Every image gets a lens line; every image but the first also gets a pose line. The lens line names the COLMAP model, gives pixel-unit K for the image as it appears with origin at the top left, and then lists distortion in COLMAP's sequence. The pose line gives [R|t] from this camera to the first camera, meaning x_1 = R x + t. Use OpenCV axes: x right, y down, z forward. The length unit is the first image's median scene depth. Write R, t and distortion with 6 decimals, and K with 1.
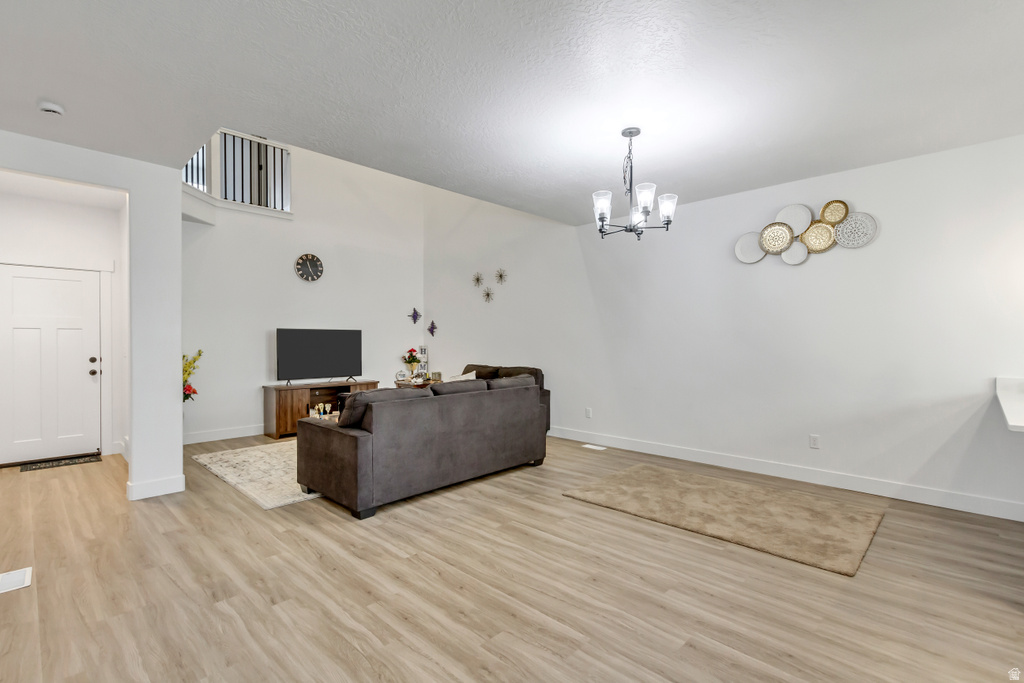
lens RADIAL K [[474.8, 0, 505.1], [0, 474.8, 345.6], [0, 0, 1]] dist [0.008706, -0.002650]
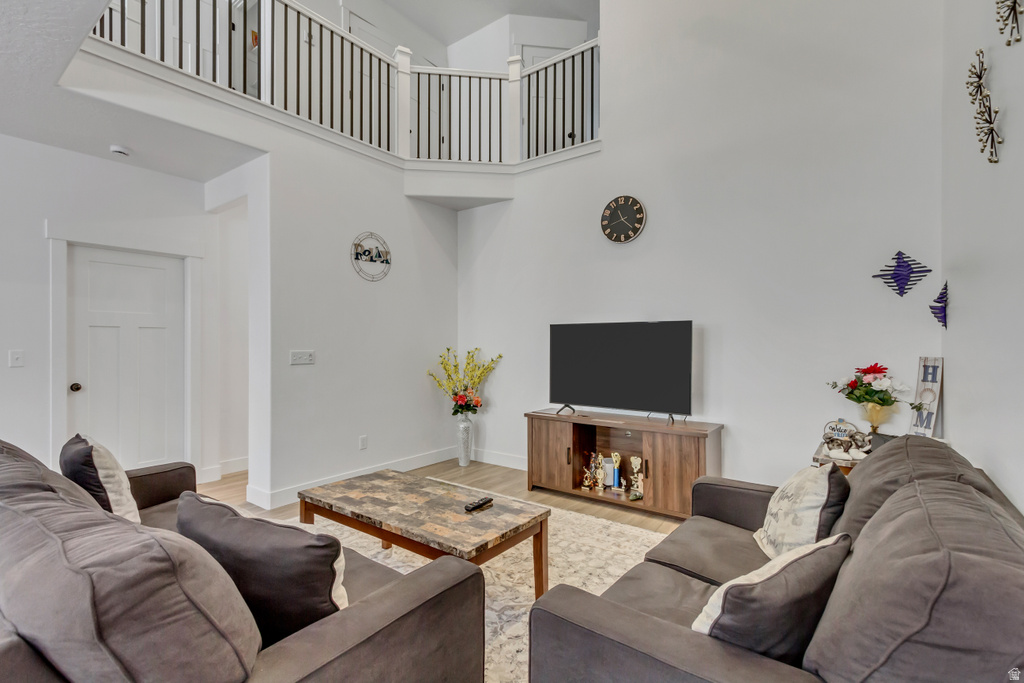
lens RADIAL K [[474.8, 0, 509.0], [0, 474.8, 345.9], [0, 0, 1]] dist [0.008706, -0.002650]
pose [[0.125477, 0.005771, -0.992080, 0.243970], [-0.009227, 0.999947, 0.004650, -0.012005], [0.992054, 0.008570, 0.125524, 1.207269]]
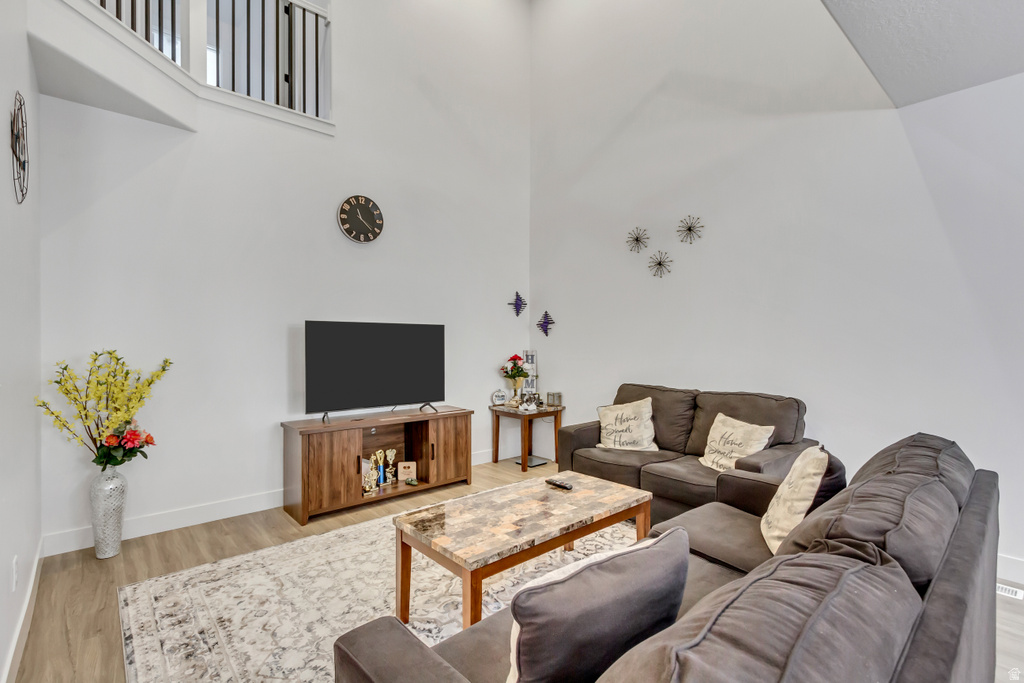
lens RADIAL K [[474.8, 0, 504.9], [0, 474.8, 345.0], [0, 0, 1]] dist [0.008706, -0.002650]
pose [[0.996768, 0.004307, -0.080220, -0.283579], [-0.004425, 0.999989, -0.001294, -0.010916], [0.080213, 0.001644, 0.996776, 0.650767]]
